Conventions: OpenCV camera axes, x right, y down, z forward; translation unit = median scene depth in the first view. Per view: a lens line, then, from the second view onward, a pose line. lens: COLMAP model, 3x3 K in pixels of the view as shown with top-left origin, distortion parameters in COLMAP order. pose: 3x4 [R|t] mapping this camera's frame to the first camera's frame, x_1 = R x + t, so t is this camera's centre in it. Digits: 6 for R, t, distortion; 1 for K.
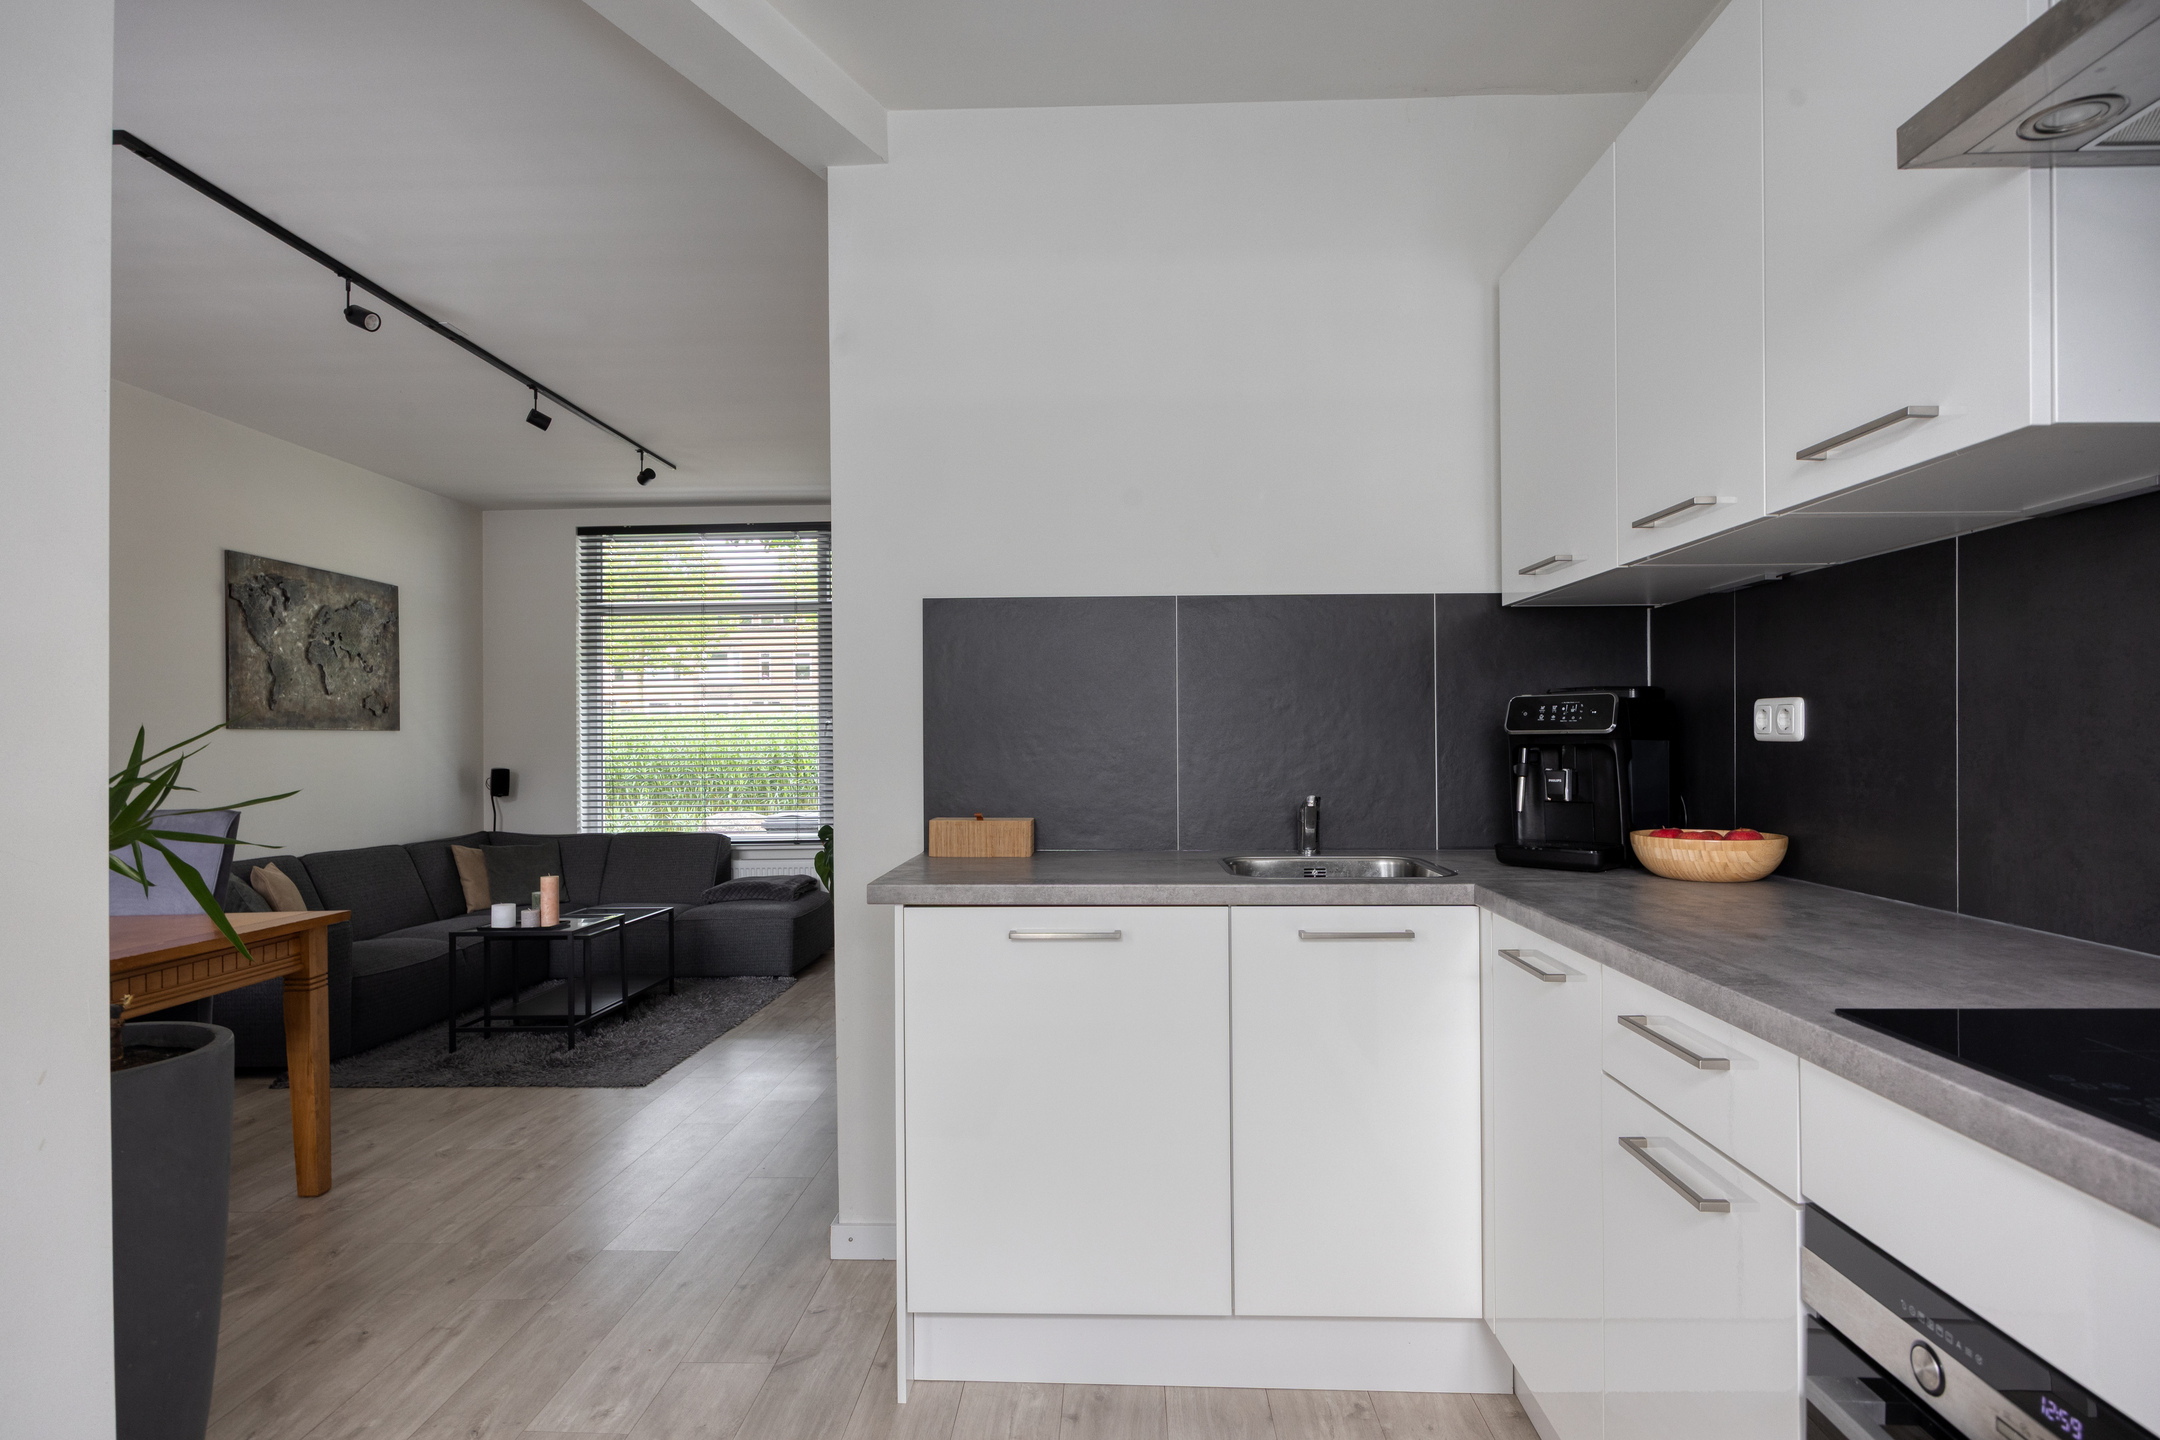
lens RADIAL K [[1189.5, 0, 1077.9], [0, 1189.5, 752.0], [0, 0, 1]] dist [-0.002675, -0.000748]
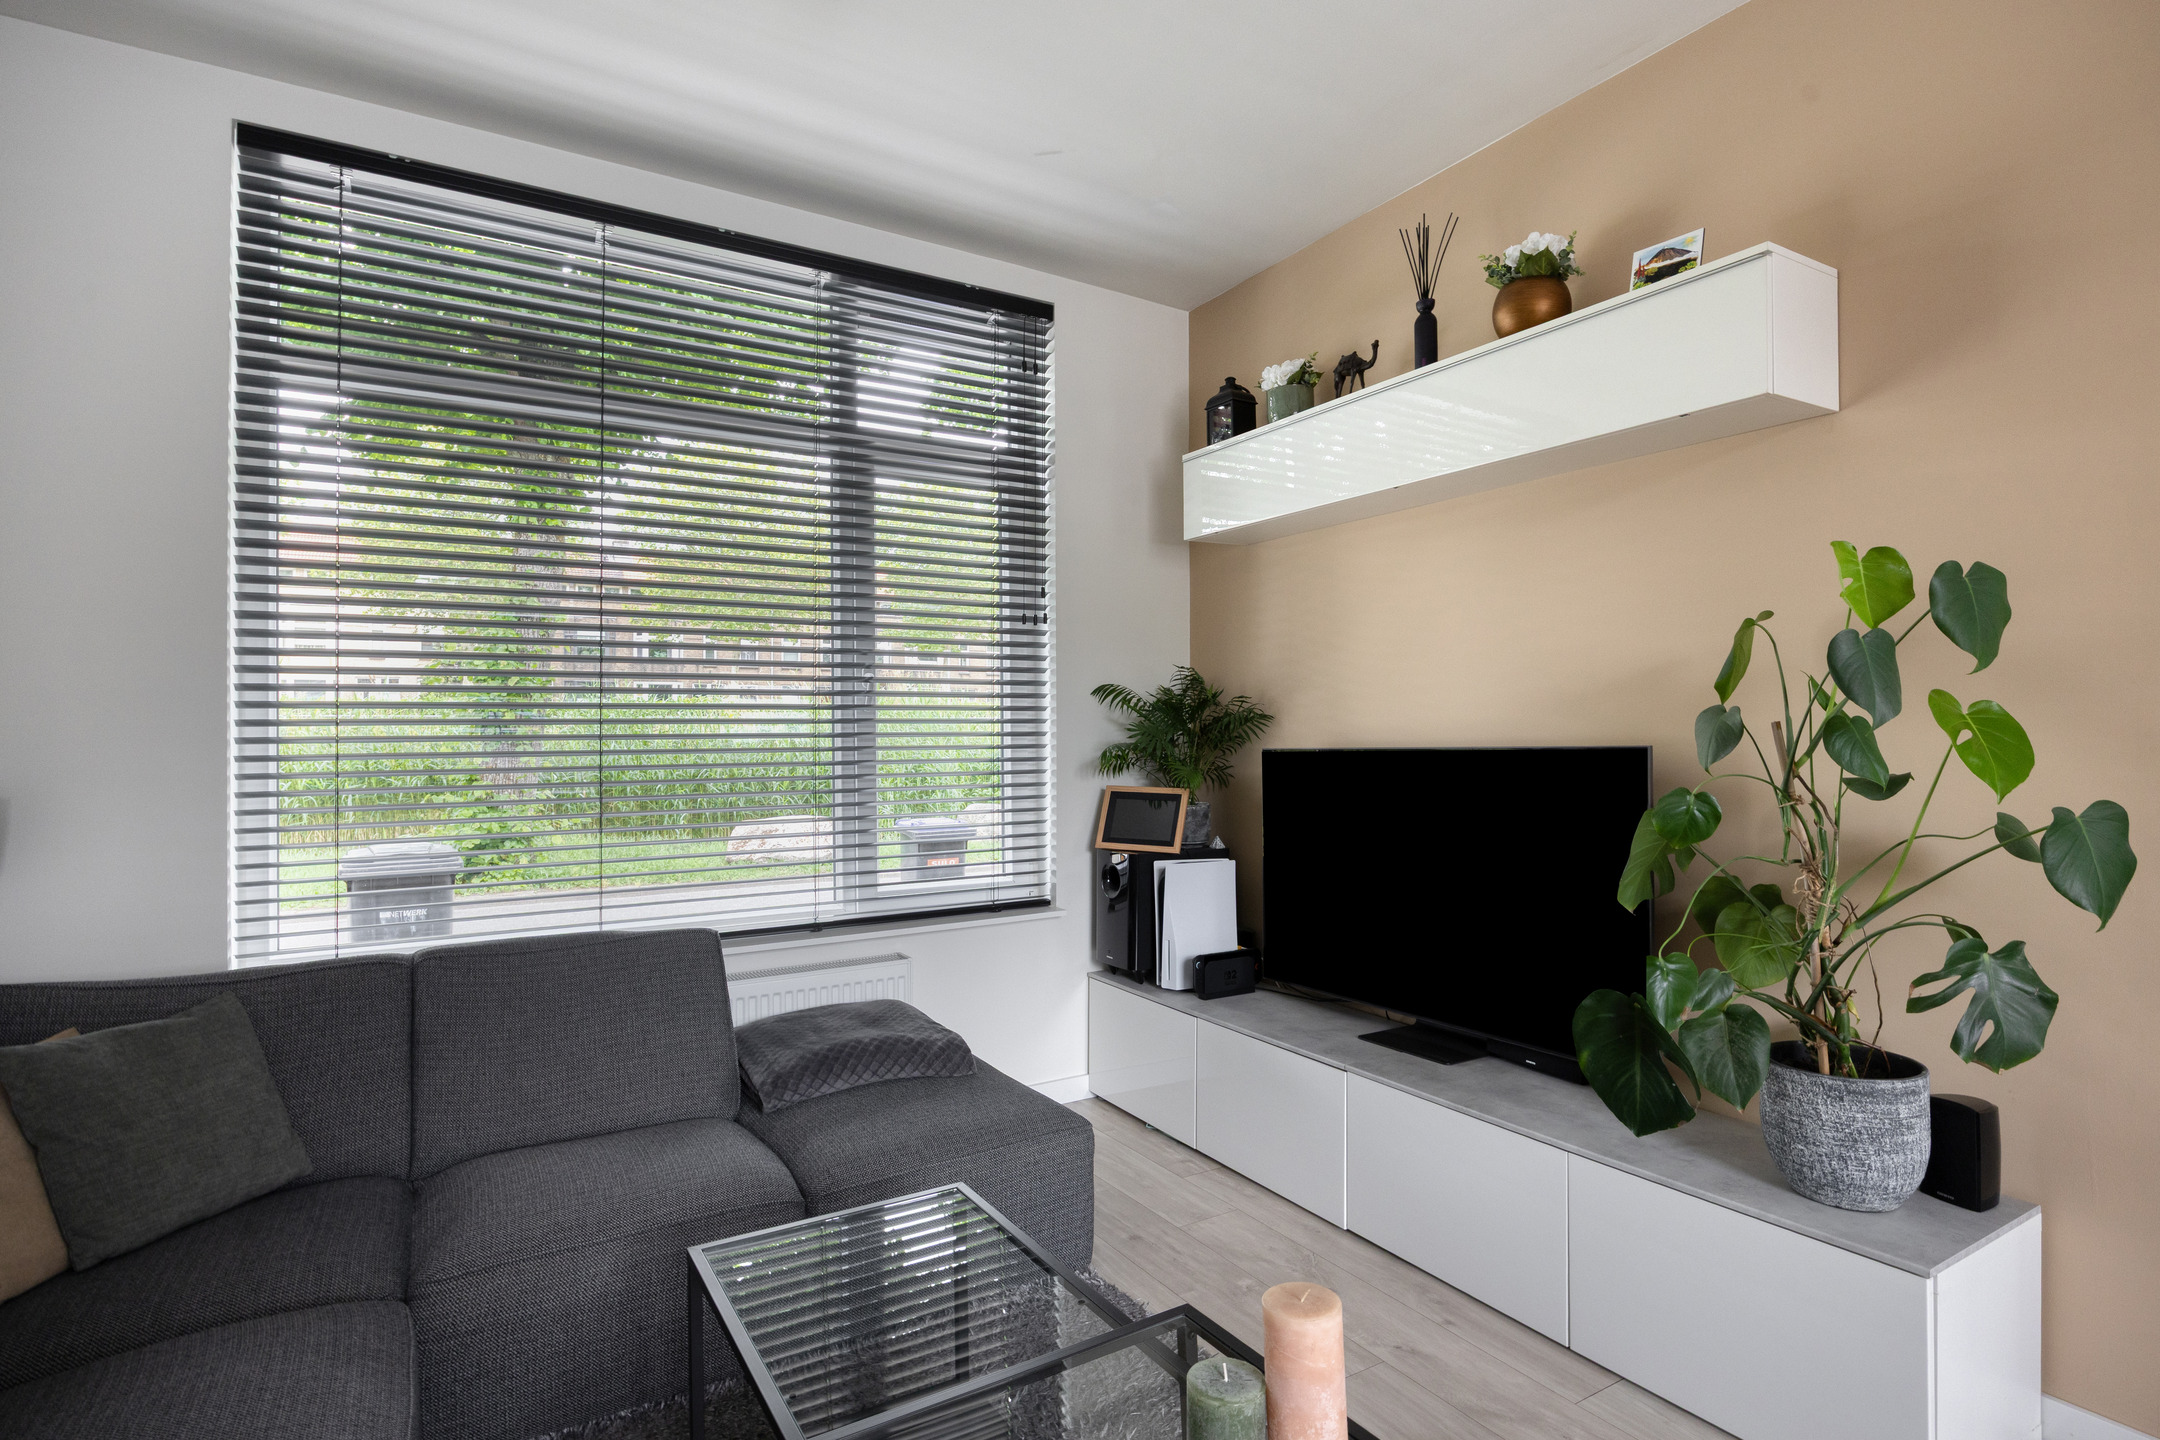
lens RADIAL K [[1081.9, 0, 1083.6], [0, 1081.9, 740.9], [0, 0, 1]] dist [0.000142, -0.012403]
pose [[0.827226, 0.005591, 0.561842, -0.484166], [-0.002657, 0.999978, -0.006040, 0.004741], [-0.561864, 0.003504, 0.827223, 0.721851]]
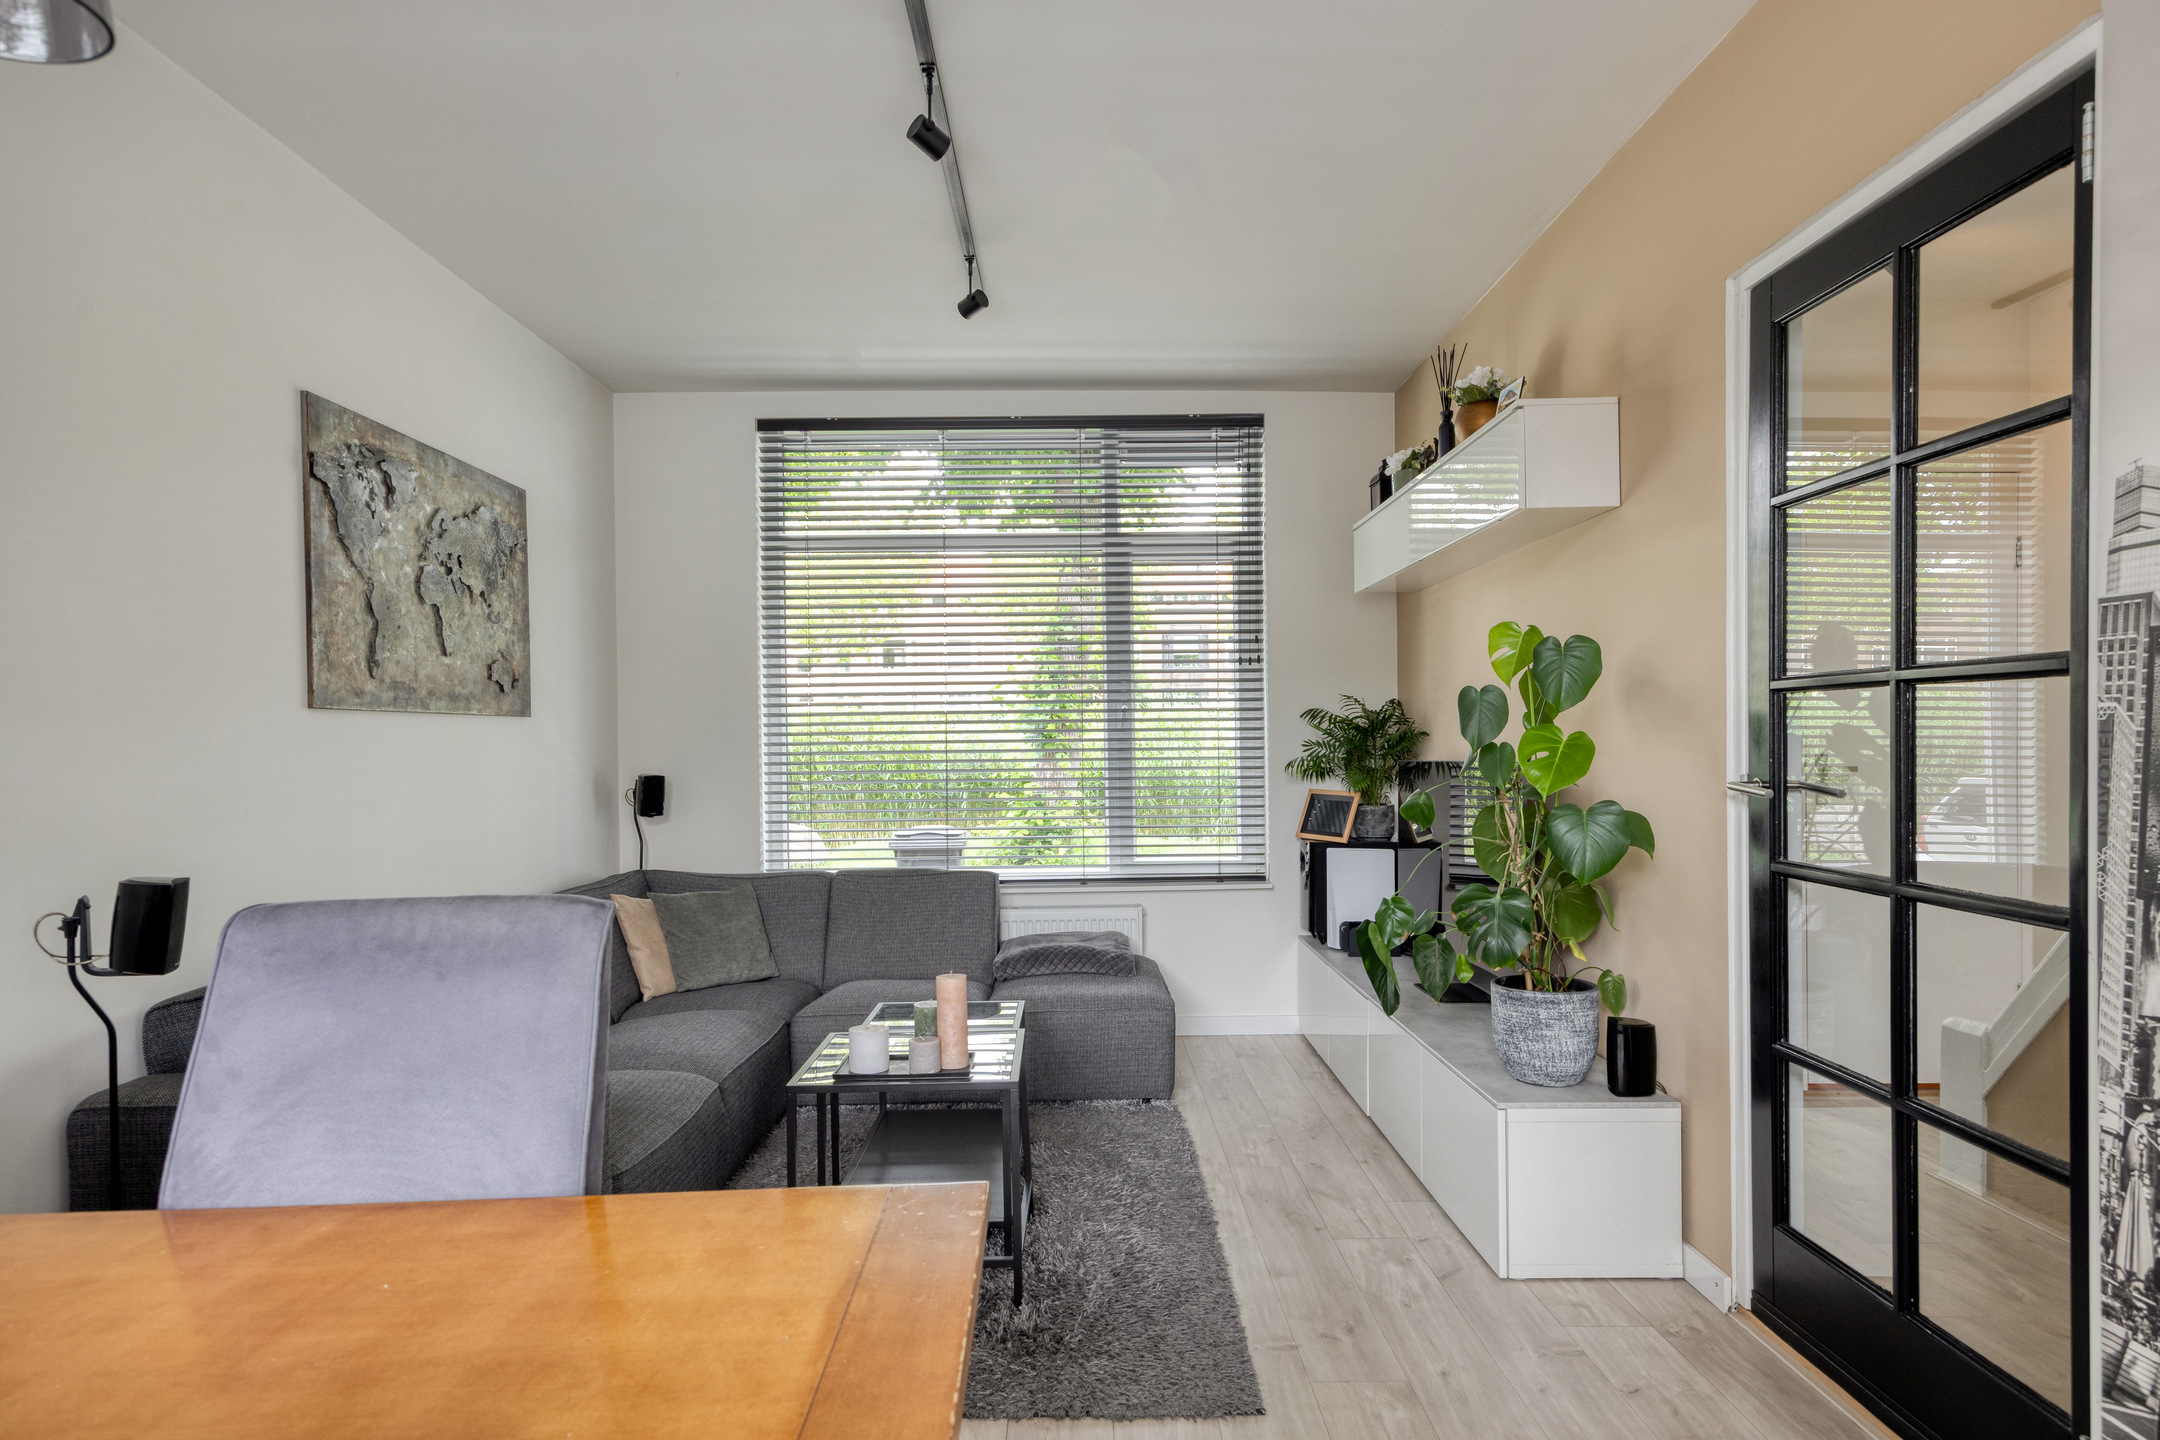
lens RADIAL K [[1236.9, 0, 1079.5], [0, 1236.9, 780.4], [0, 0, 1]] dist [-0.002238, 0.001070]
pose [[0.998663, 0.000898, 0.051680, -0.340550], [-0.002119, 0.999720, 0.023582, -0.000110], [-0.051644, -0.023660, 0.998385, 0.351083]]
